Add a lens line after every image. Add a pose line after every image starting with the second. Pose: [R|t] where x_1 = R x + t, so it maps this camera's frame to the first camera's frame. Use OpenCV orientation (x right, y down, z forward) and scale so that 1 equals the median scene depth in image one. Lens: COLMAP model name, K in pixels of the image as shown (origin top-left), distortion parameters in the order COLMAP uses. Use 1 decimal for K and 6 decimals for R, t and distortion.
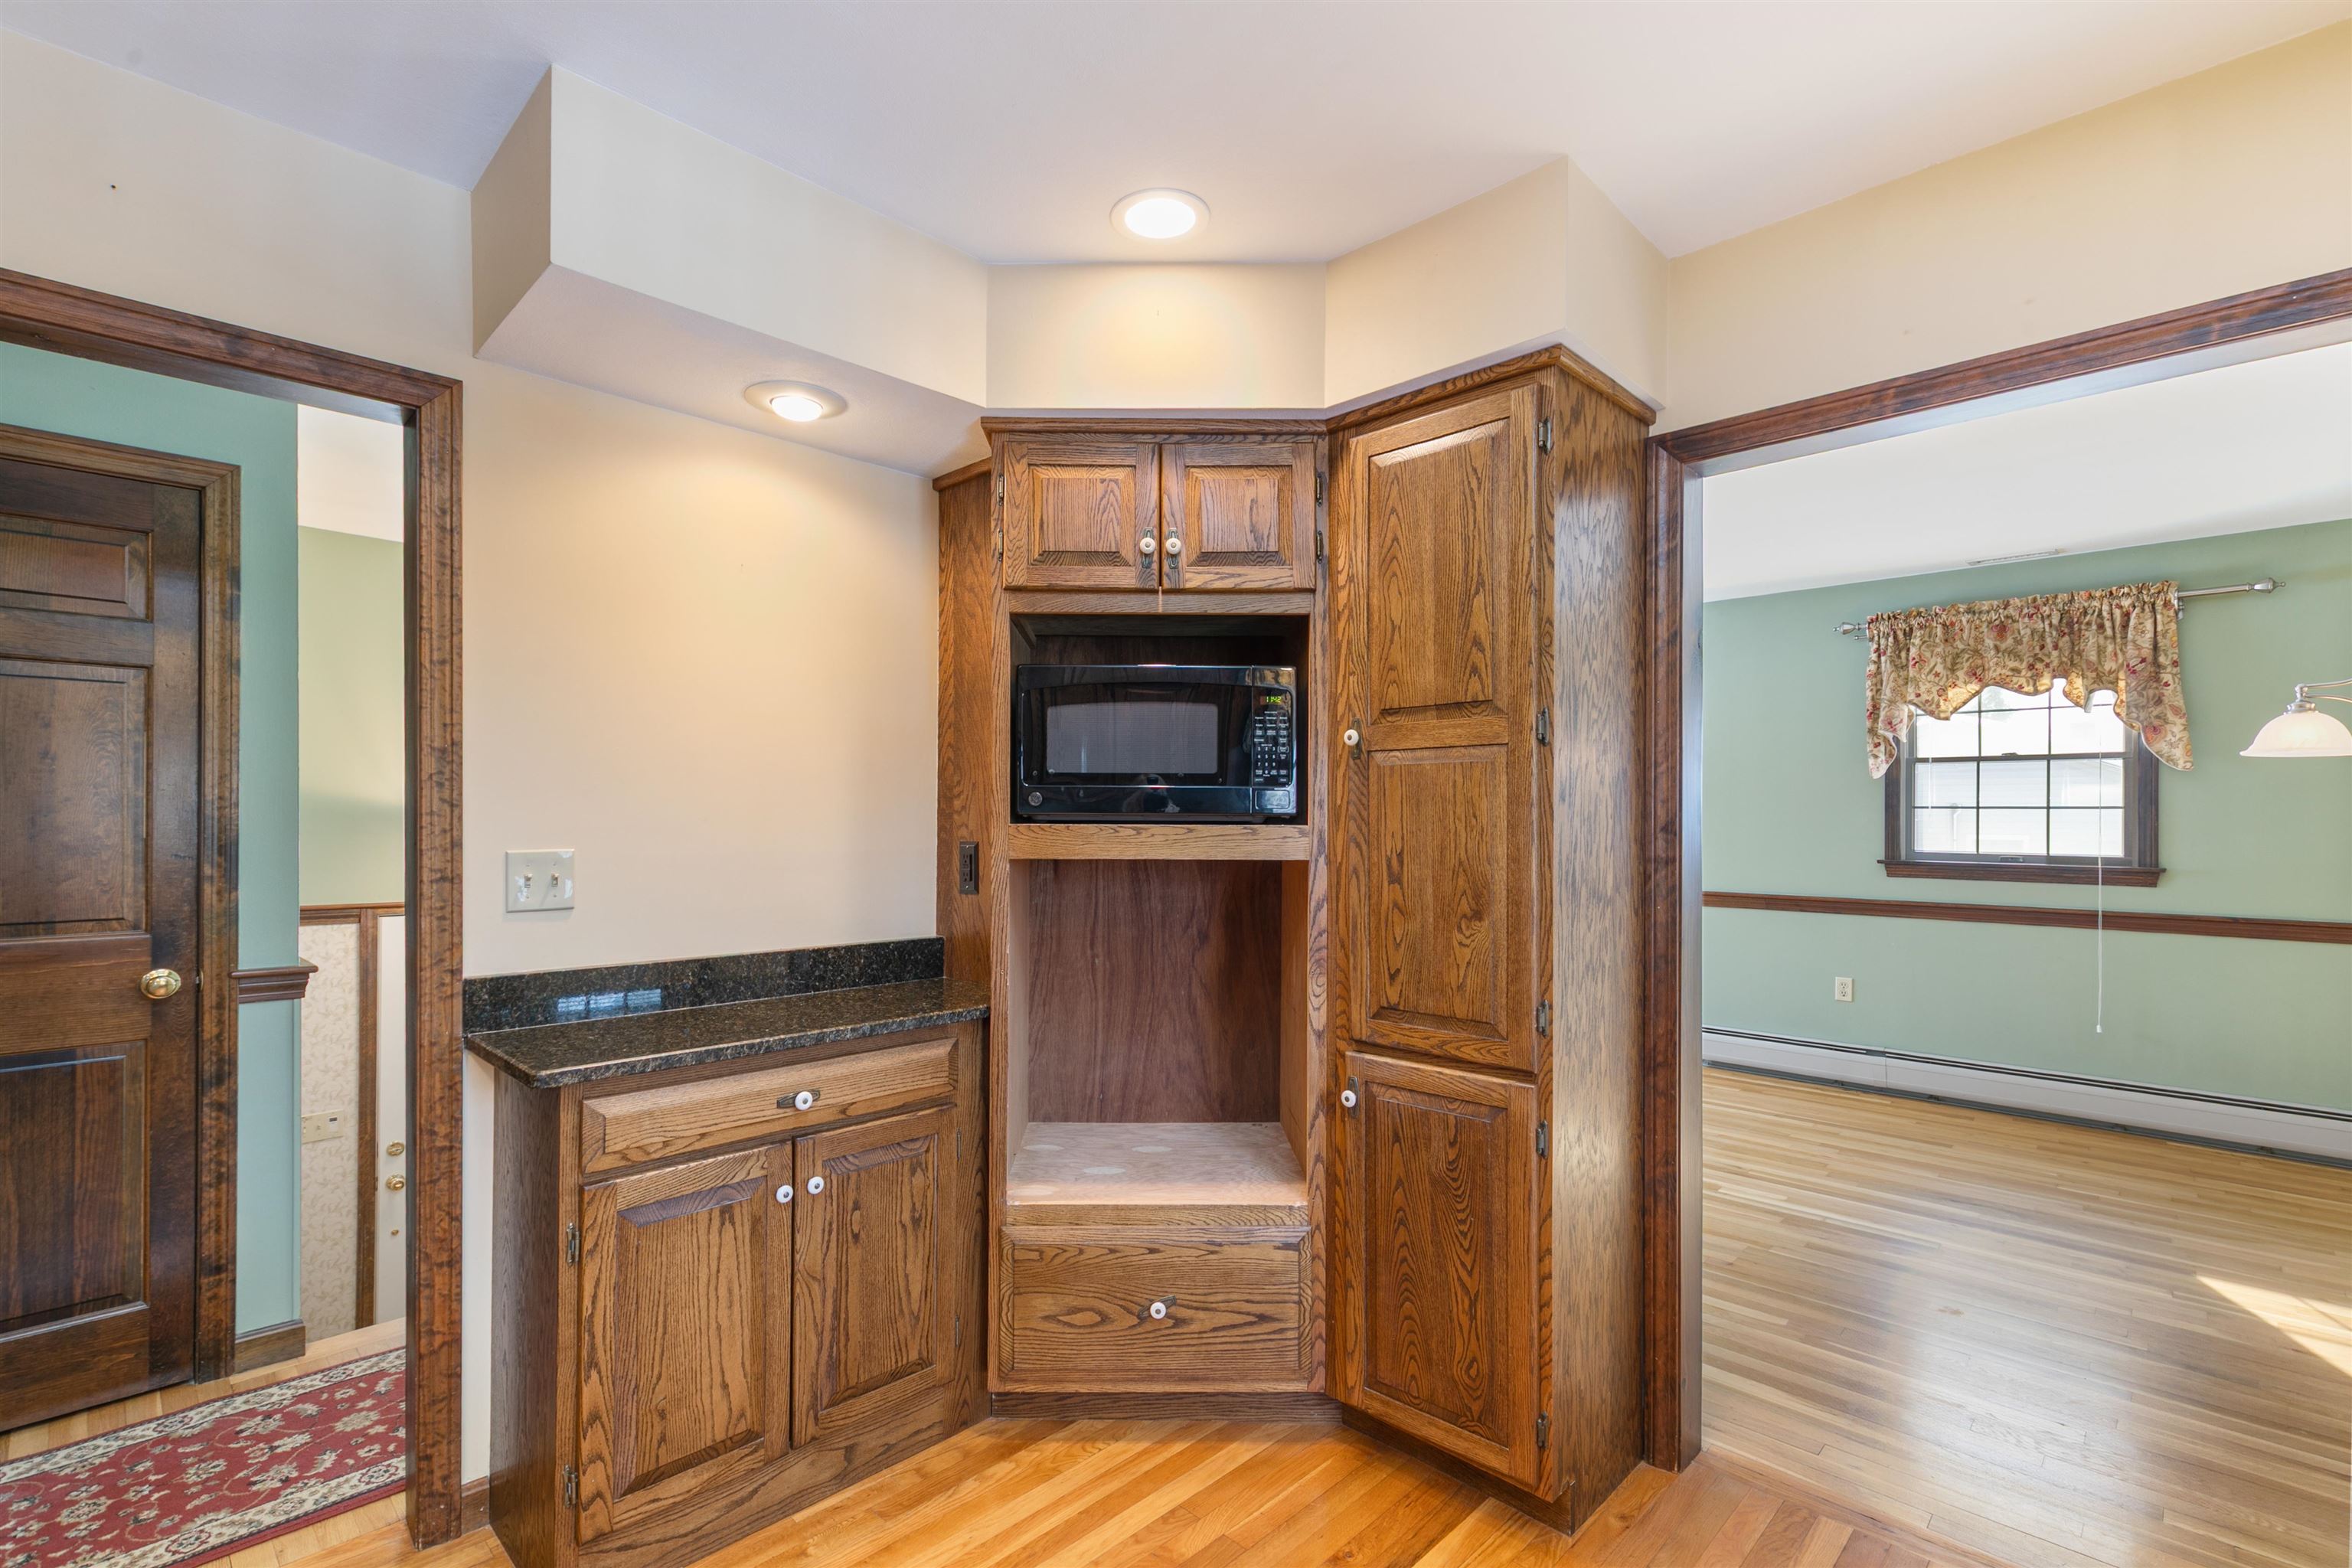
lens RADIAL K [[1058.8, 0, 1156.3], [0, 1058.8, 815.0], [0, 0, 1]] dist [0.009434, -0.001289]
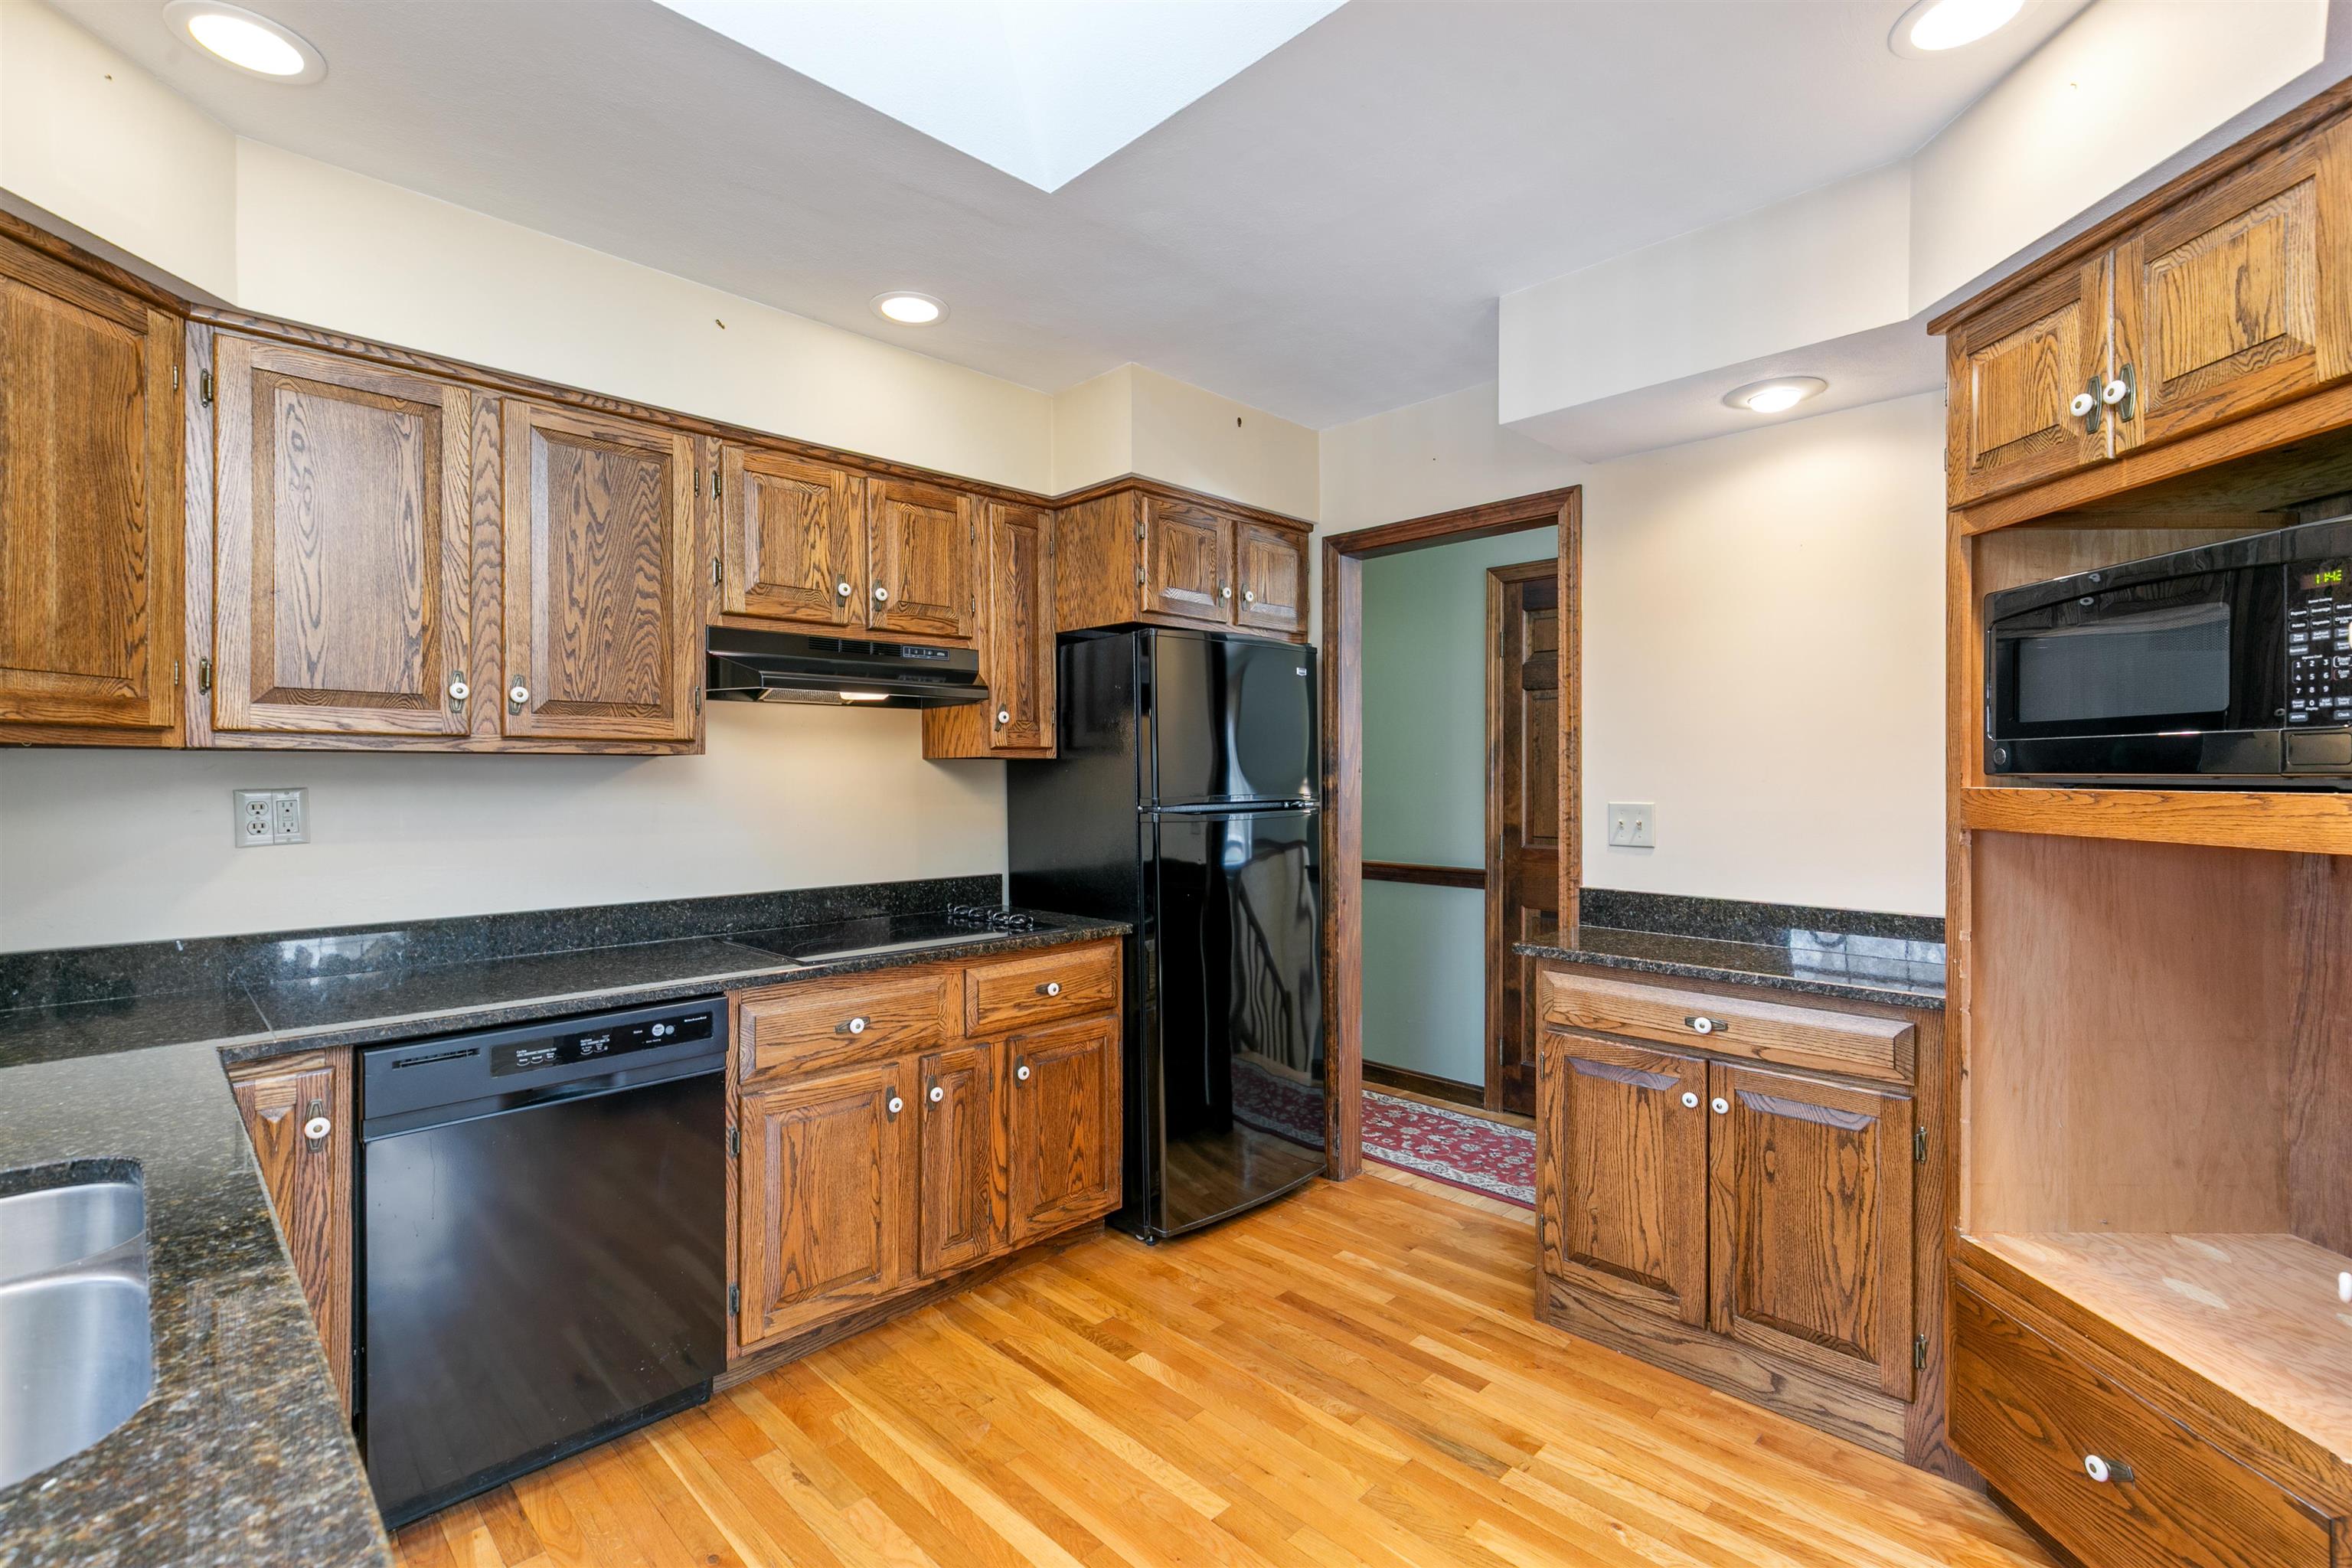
lens RADIAL K [[1058.8, 0, 1163.7], [0, 1058.8, 775.8], [0, 0, 1]] dist [0.009434, -0.001289]
pose [[-0.009022, -0.002179, -0.999957, 0.357792], [0.000062, 0.999998, -0.002180, 0.000682], [0.999959, -0.000081, -0.009022, 0.185519]]
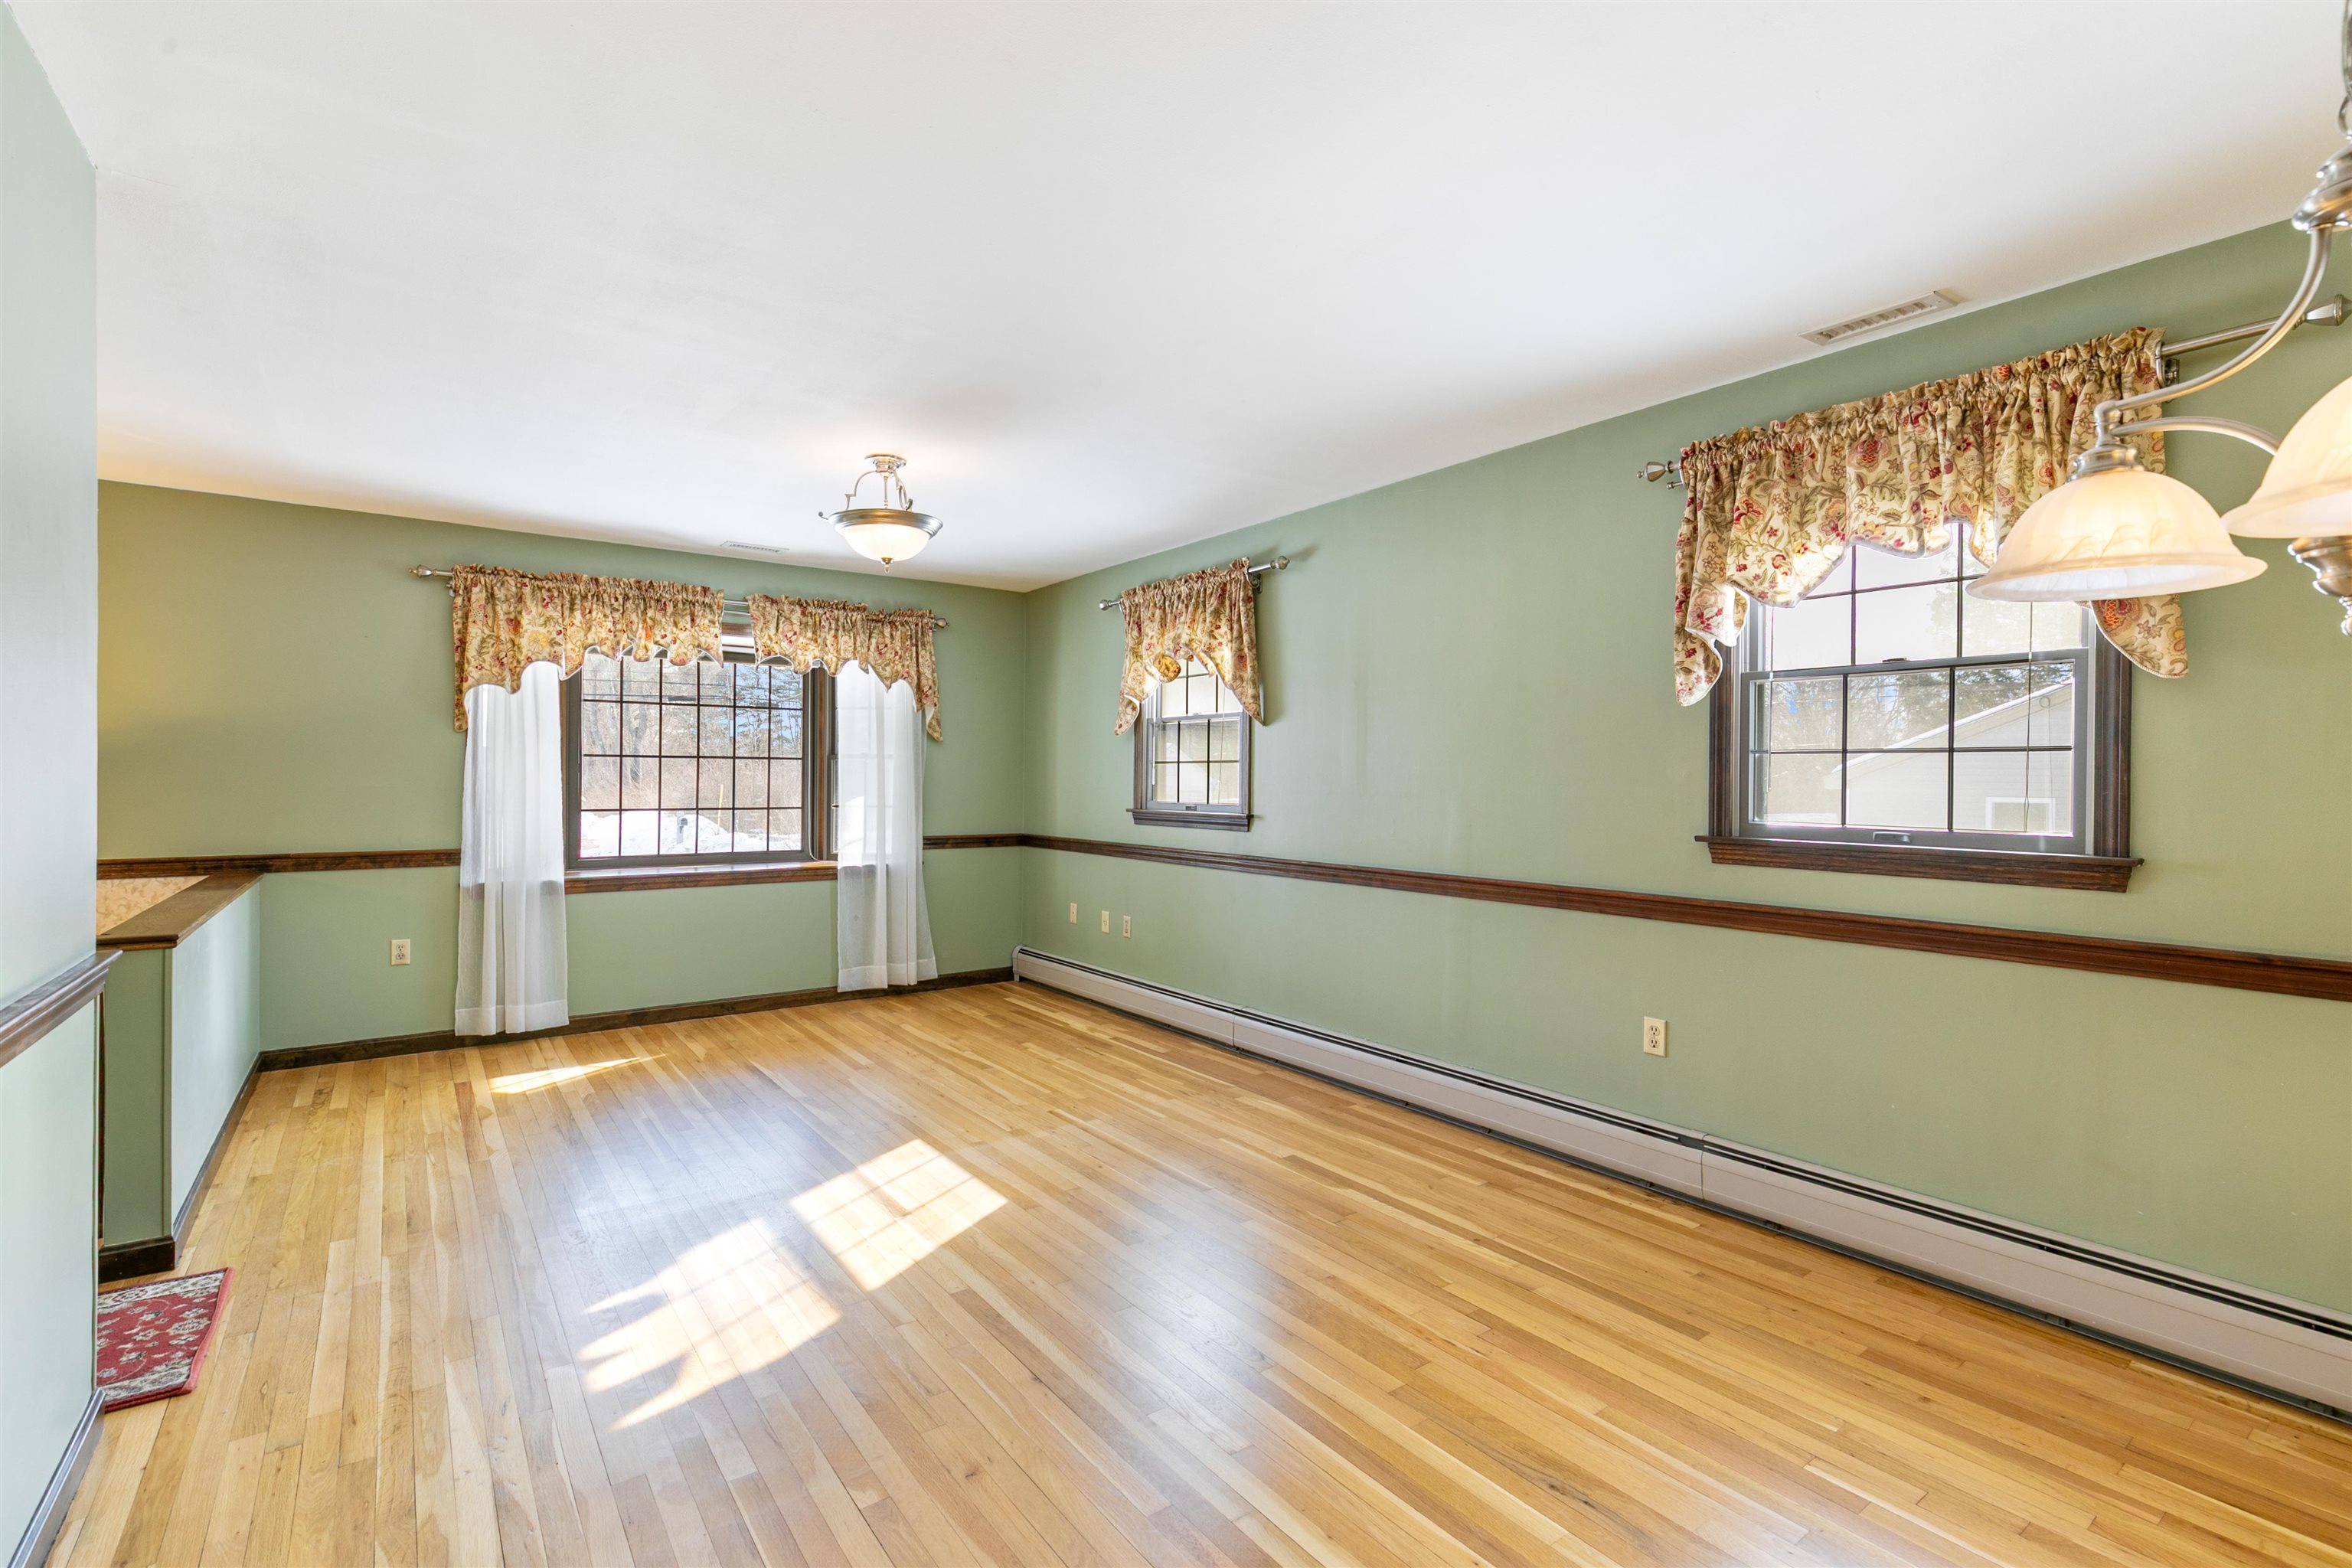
lens RADIAL K [[1058.8, 0, 1158.6], [0, 1058.8, 786.4], [0, 0, 1]] dist [0.009434, -0.001289]
pose [[0.986073, 0.002257, -0.166296, 0.531062], [-0.000320, 0.999932, 0.011677, 0.006232], [0.166311, -0.011461, 0.986007, 0.371282]]
